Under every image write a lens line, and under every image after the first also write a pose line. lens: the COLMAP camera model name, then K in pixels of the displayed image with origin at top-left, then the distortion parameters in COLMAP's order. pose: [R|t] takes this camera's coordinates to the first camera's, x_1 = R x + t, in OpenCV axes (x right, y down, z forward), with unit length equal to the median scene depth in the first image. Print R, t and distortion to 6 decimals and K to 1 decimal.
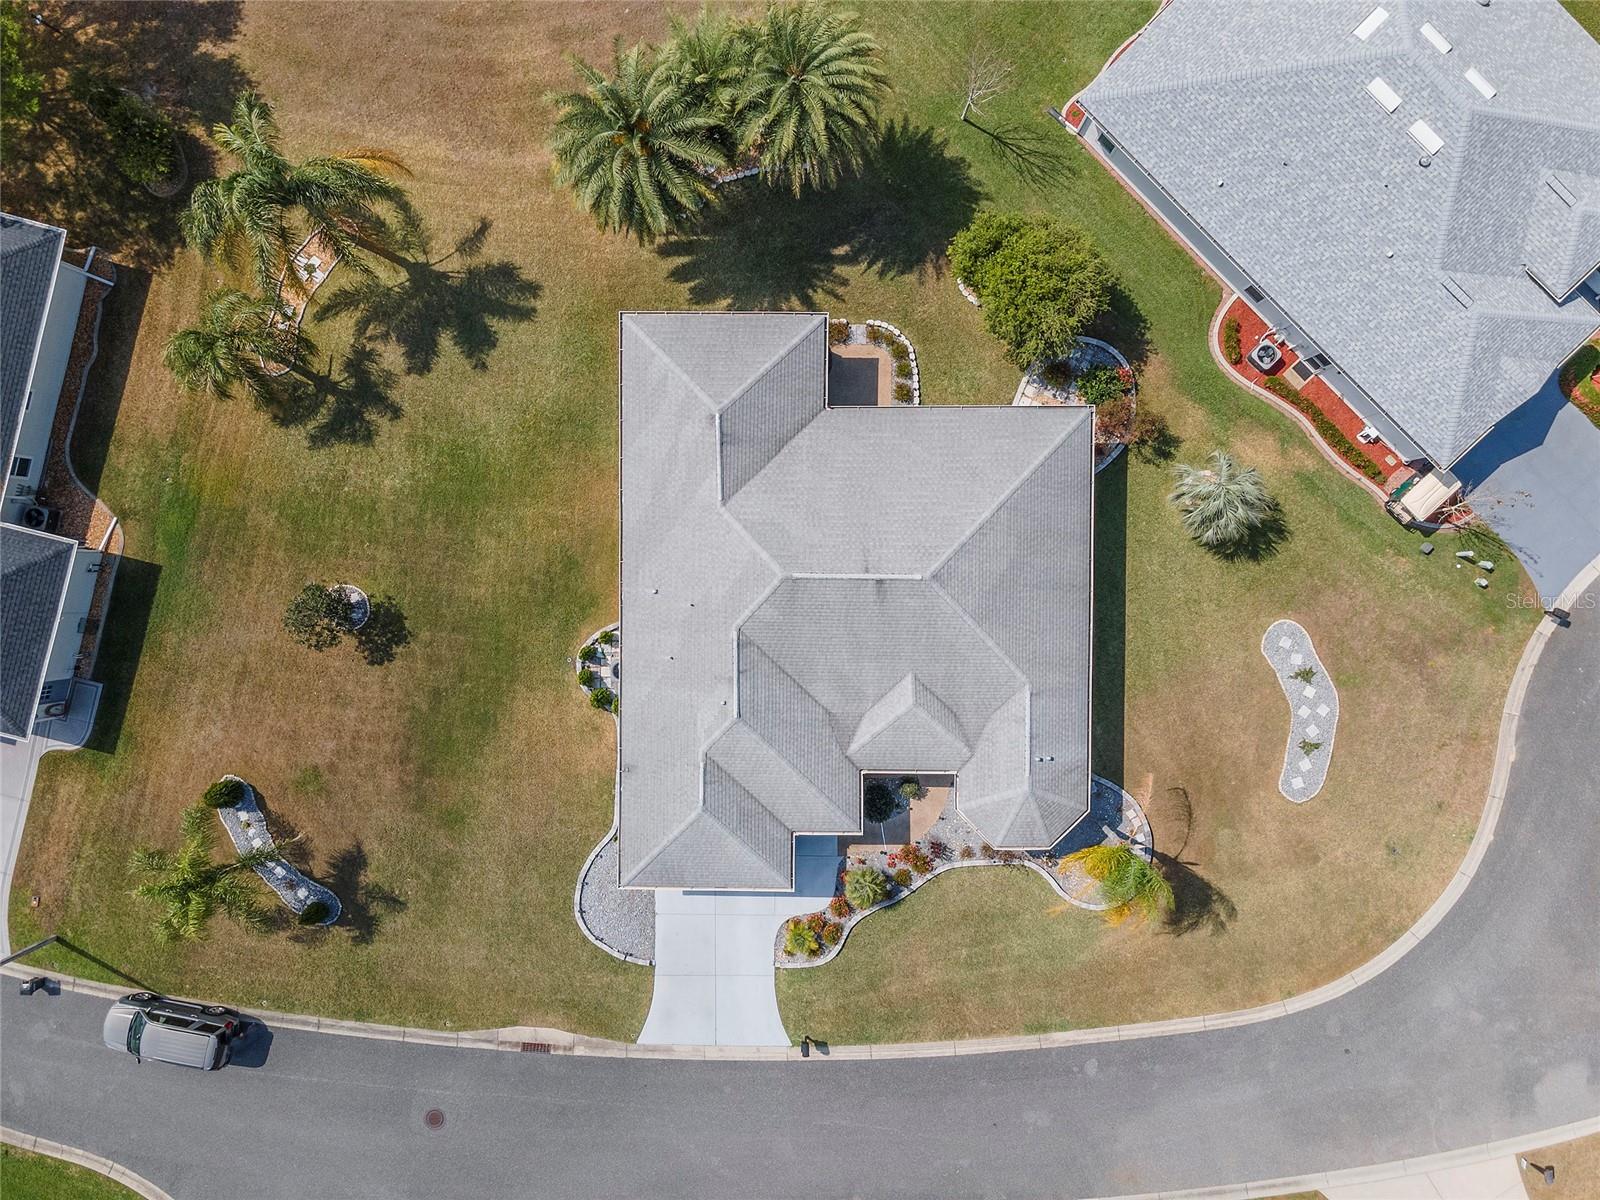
lens RADIAL K [[1171.4, 0, 808.8], [0, 1171.4, 598.7], [0, 0, 1]] dist [0.007365, 0.071827]
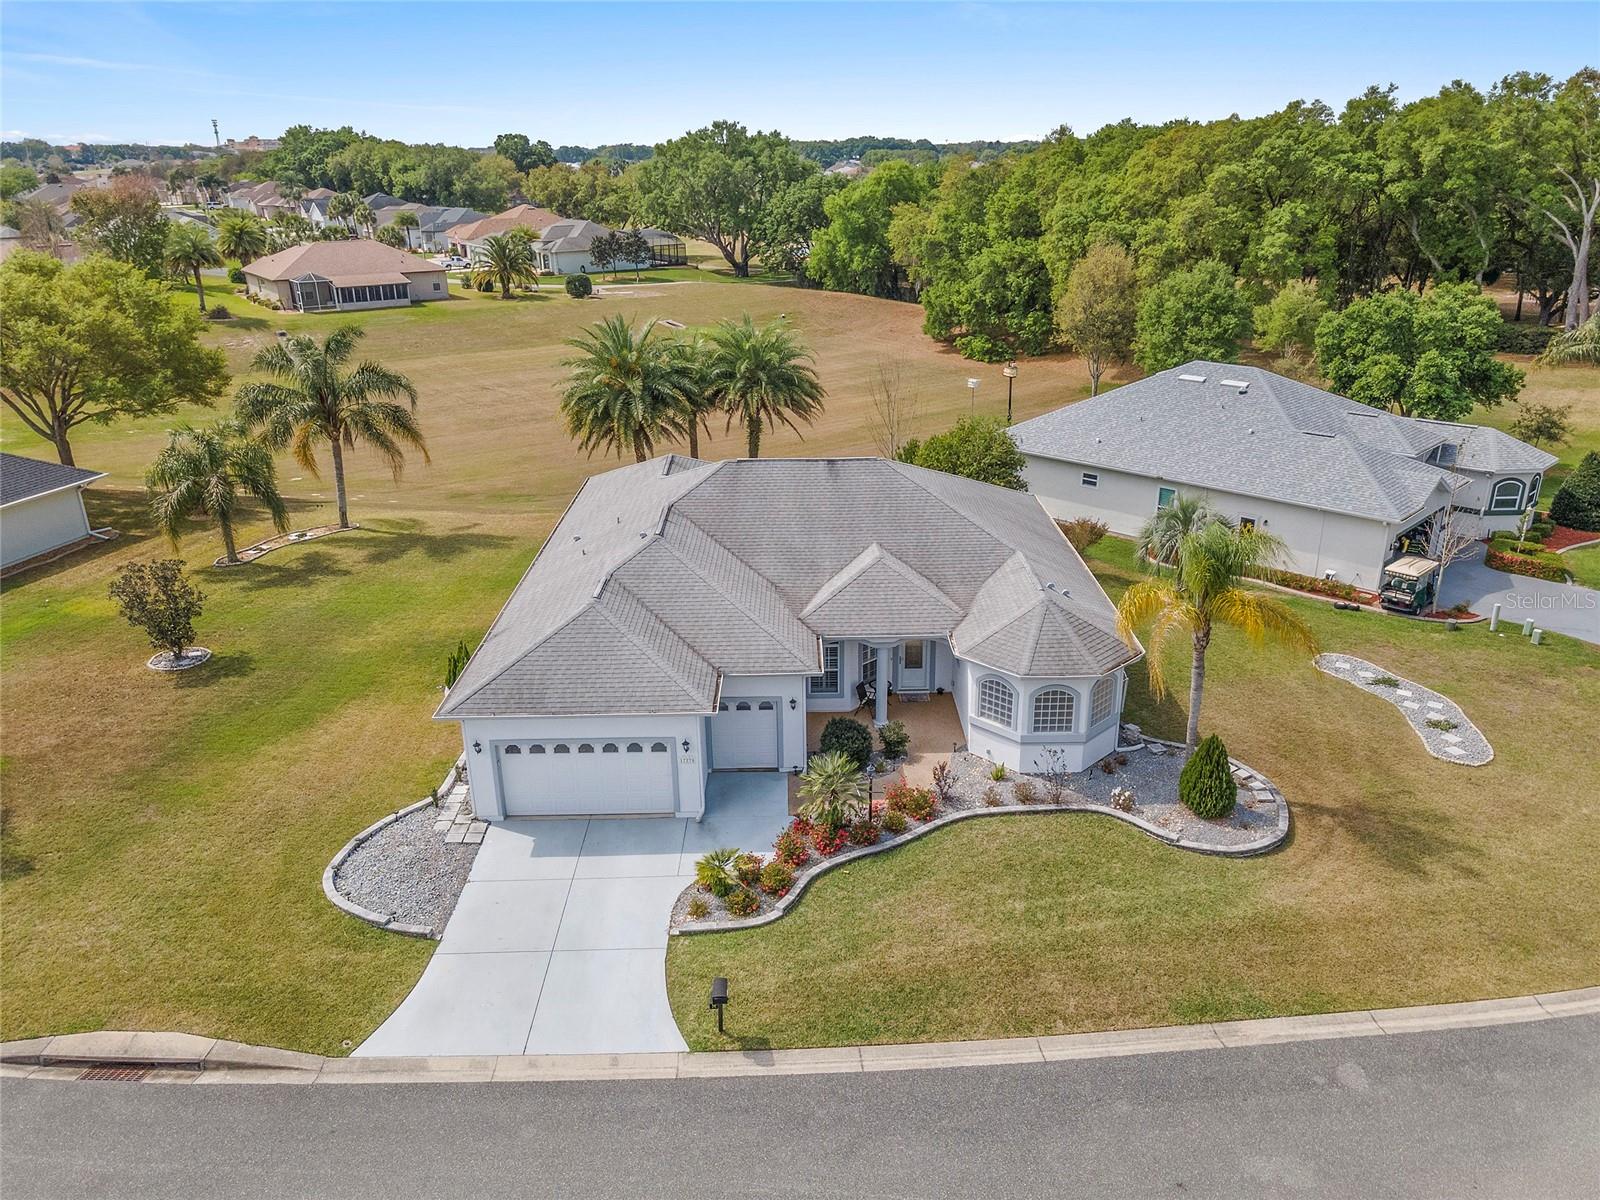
lens RADIAL K [[1171.4, 0, 808.8], [0, 1171.4, 598.7], [0, 0, 1]] dist [0.007365, 0.071827]
pose [[0.999737, 0.009509, 0.020882, 0.021443], [0.016578, 0.329847, -0.943889, 0.764347], [-0.015863, 0.943986, 0.329603, 0.683984]]
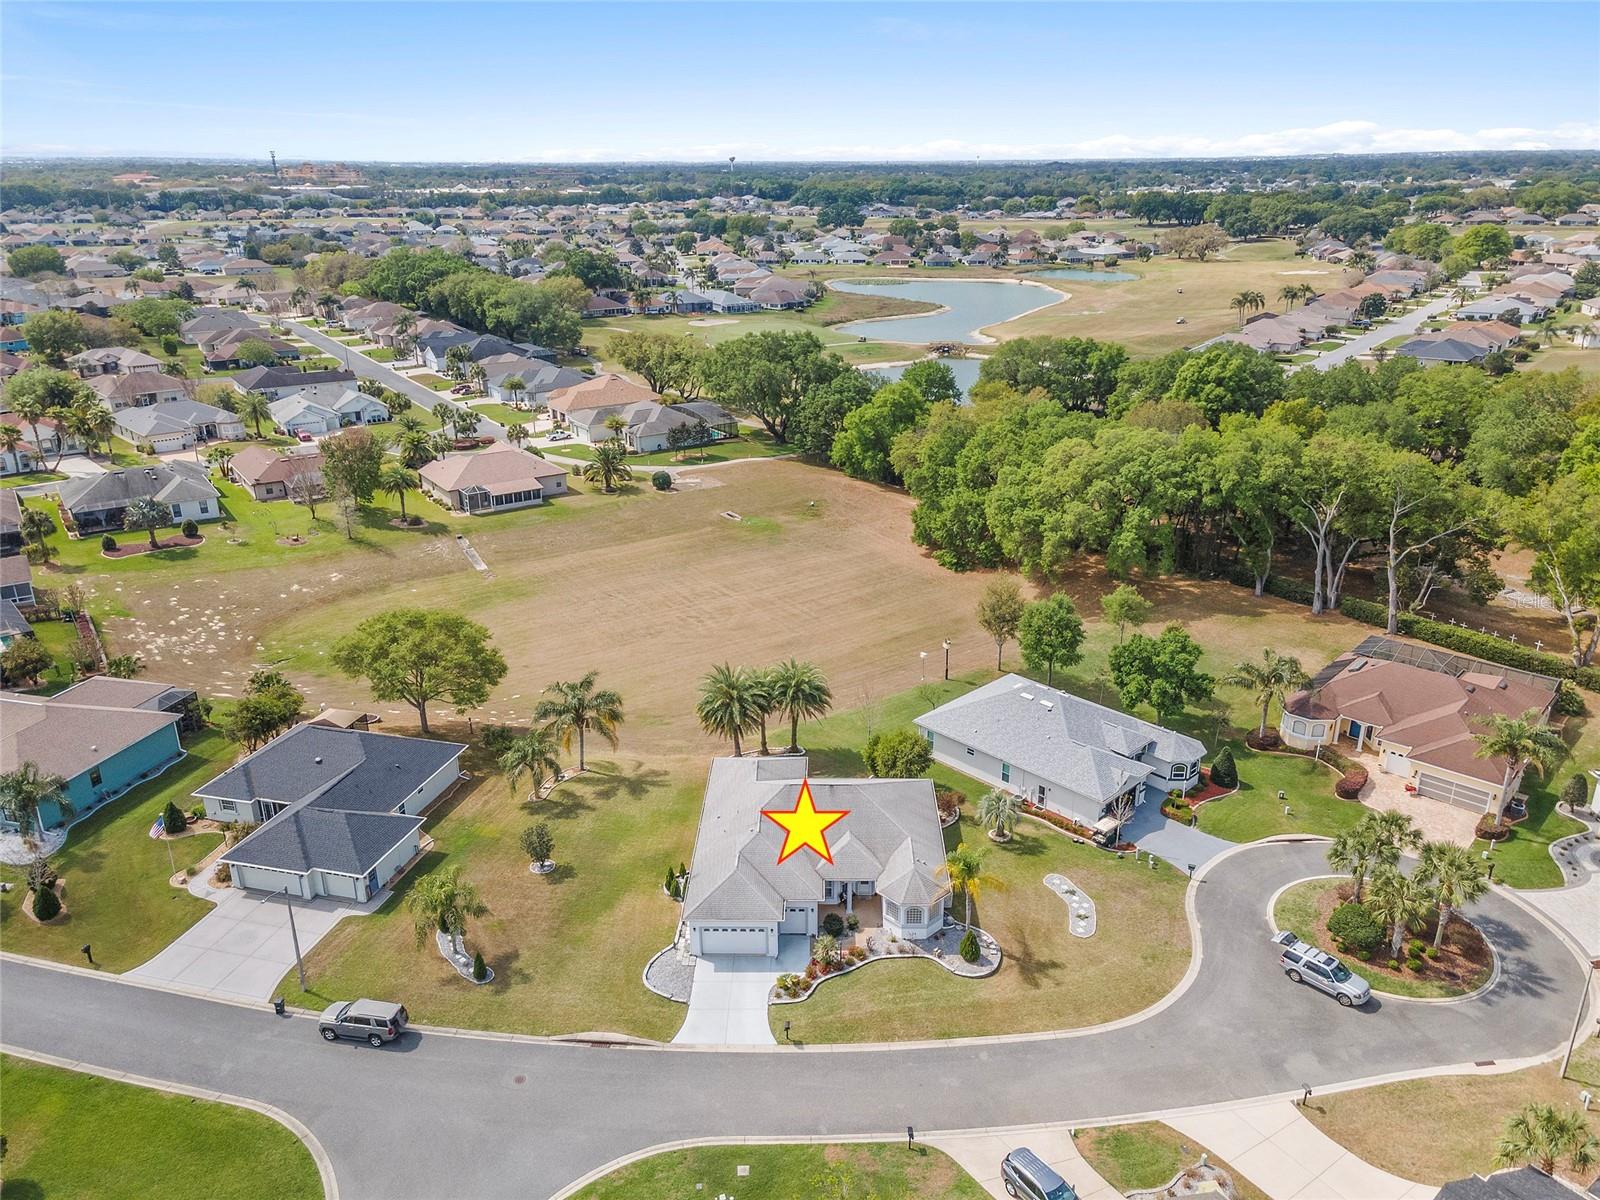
lens RADIAL K [[1171.4, 0, 808.8], [0, 1171.4, 598.7], [0, 0, 1]] dist [0.007365, 0.071827]
pose [[0.999685, 0.025065, -0.000915, 0.012097], [-0.008999, 0.324382, -0.945883, 1.590121], [-0.023412, 0.945594, 0.324506, 0.003895]]
